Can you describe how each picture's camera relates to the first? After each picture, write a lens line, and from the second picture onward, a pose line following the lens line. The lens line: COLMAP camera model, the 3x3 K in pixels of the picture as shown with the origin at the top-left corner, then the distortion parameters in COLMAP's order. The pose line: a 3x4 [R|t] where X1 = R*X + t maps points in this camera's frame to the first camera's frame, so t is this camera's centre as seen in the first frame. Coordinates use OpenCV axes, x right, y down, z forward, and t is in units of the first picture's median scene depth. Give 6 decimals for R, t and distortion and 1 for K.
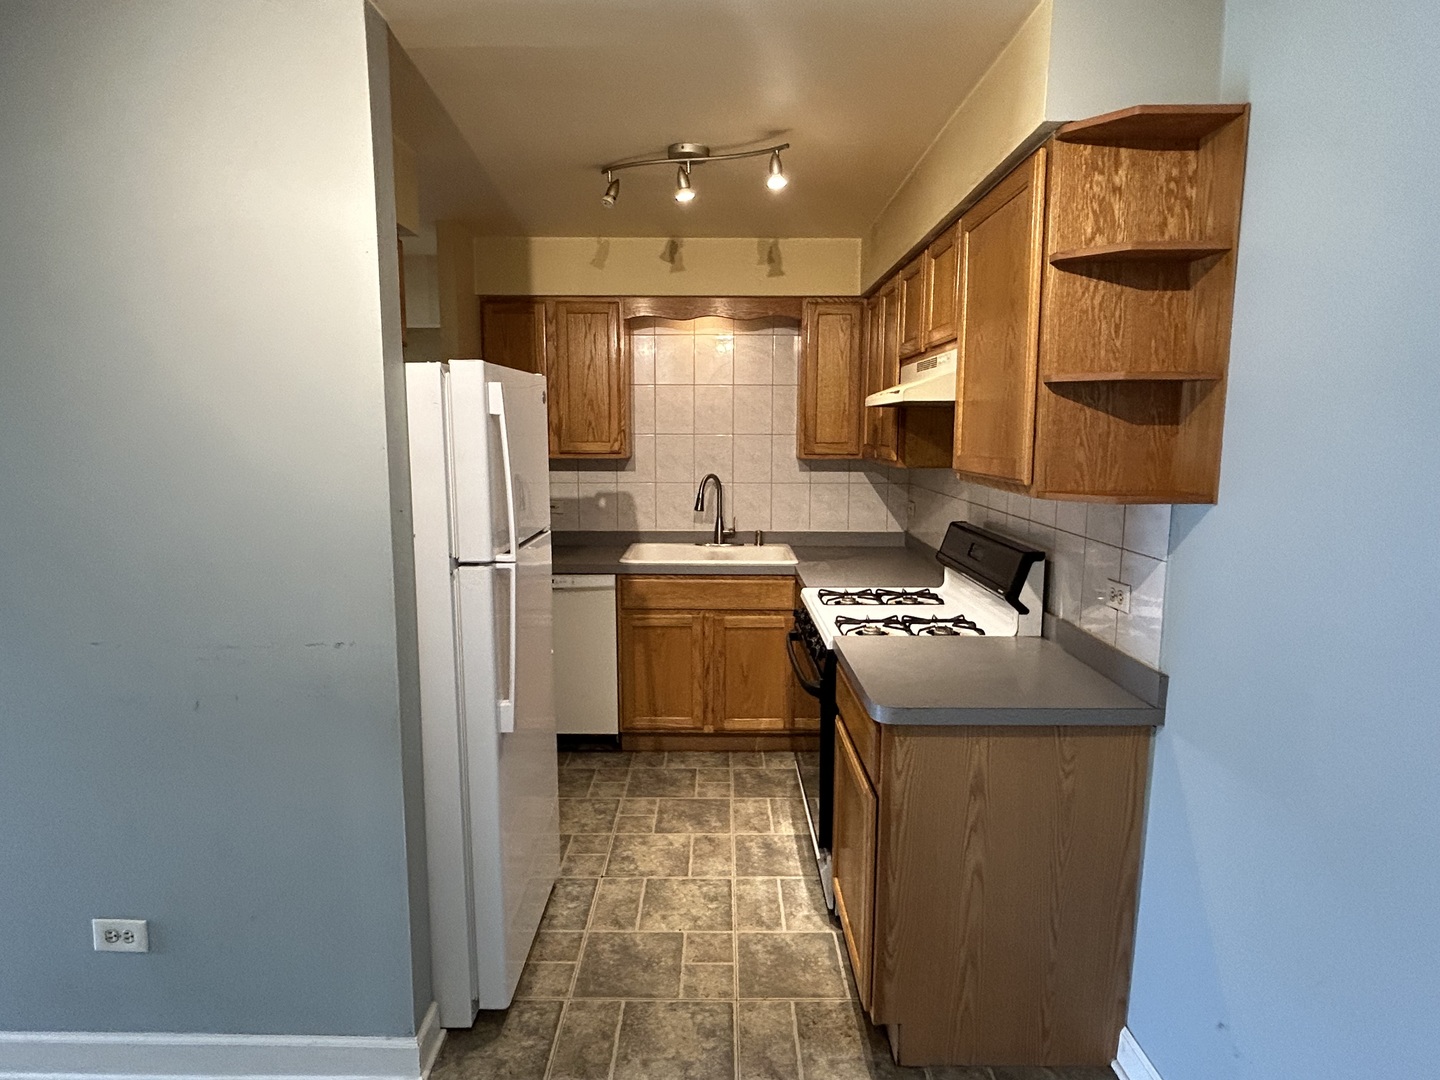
lens RADIAL K [[826.7, 0, 711.1], [0, 826.7, 538.0], [0, 0, 1]] dist [-0.009785, 0.005437]
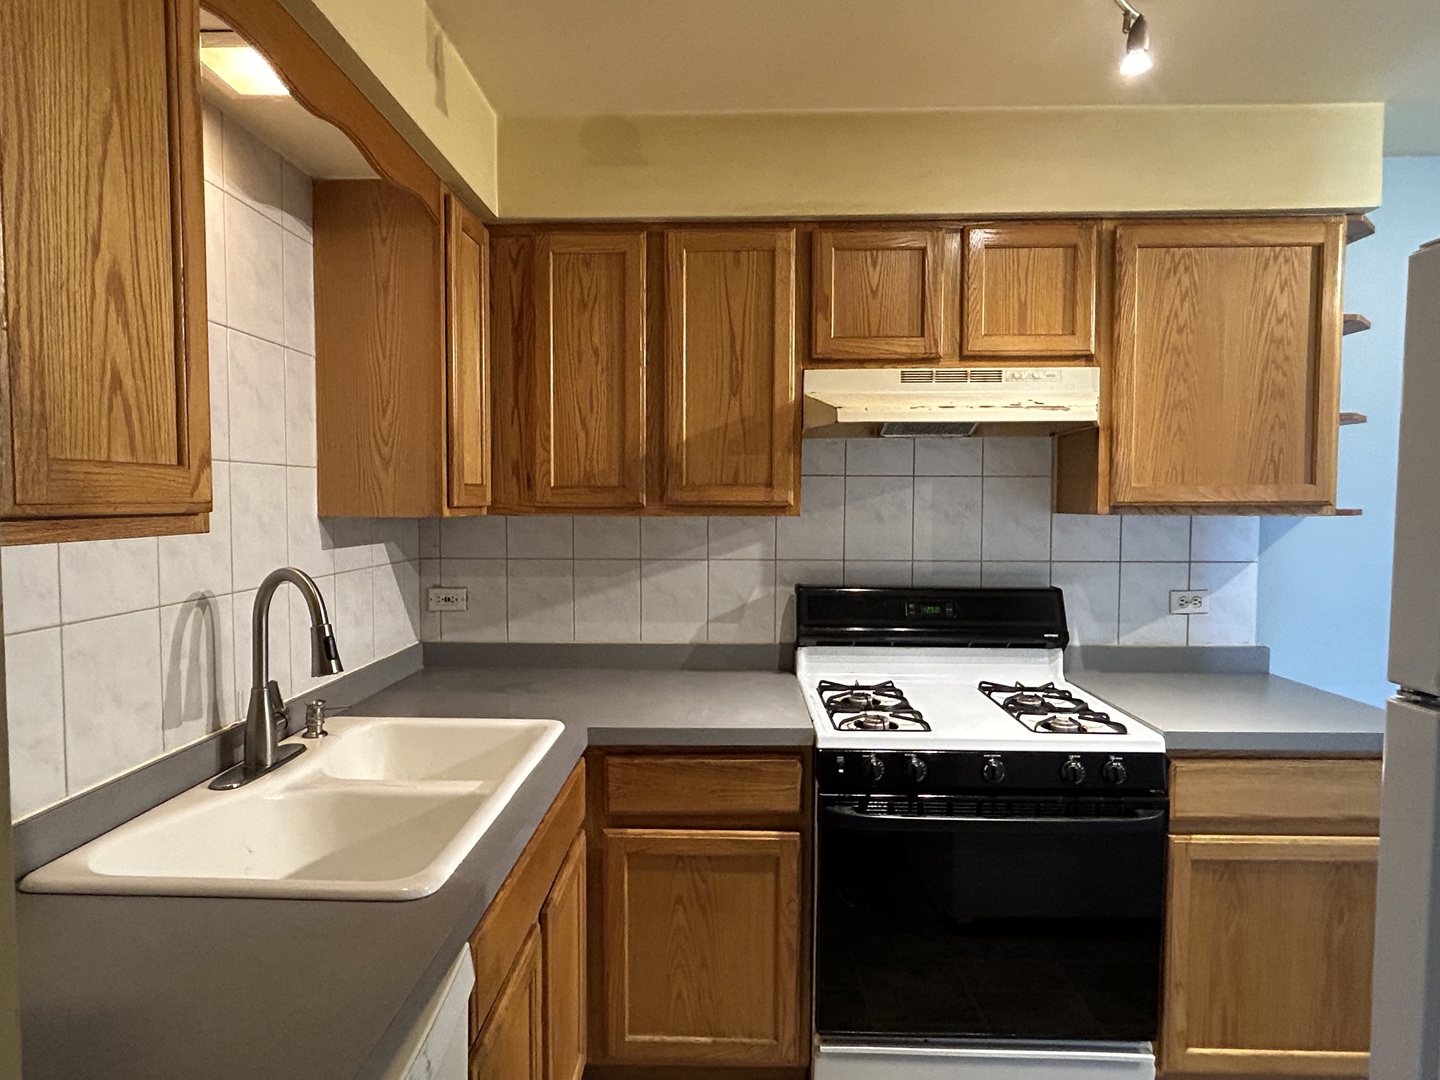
lens RADIAL K [[826.7, 0, 717.1], [0, 826.7, 540.3], [0, 0, 1]] dist [-0.009785, 0.005437]
pose [[0.017343, -0.051980, 0.998498, -0.405507], [0.132577, 0.989949, 0.049233, -0.096107], [-0.991021, 0.131524, 0.024060, 0.940018]]
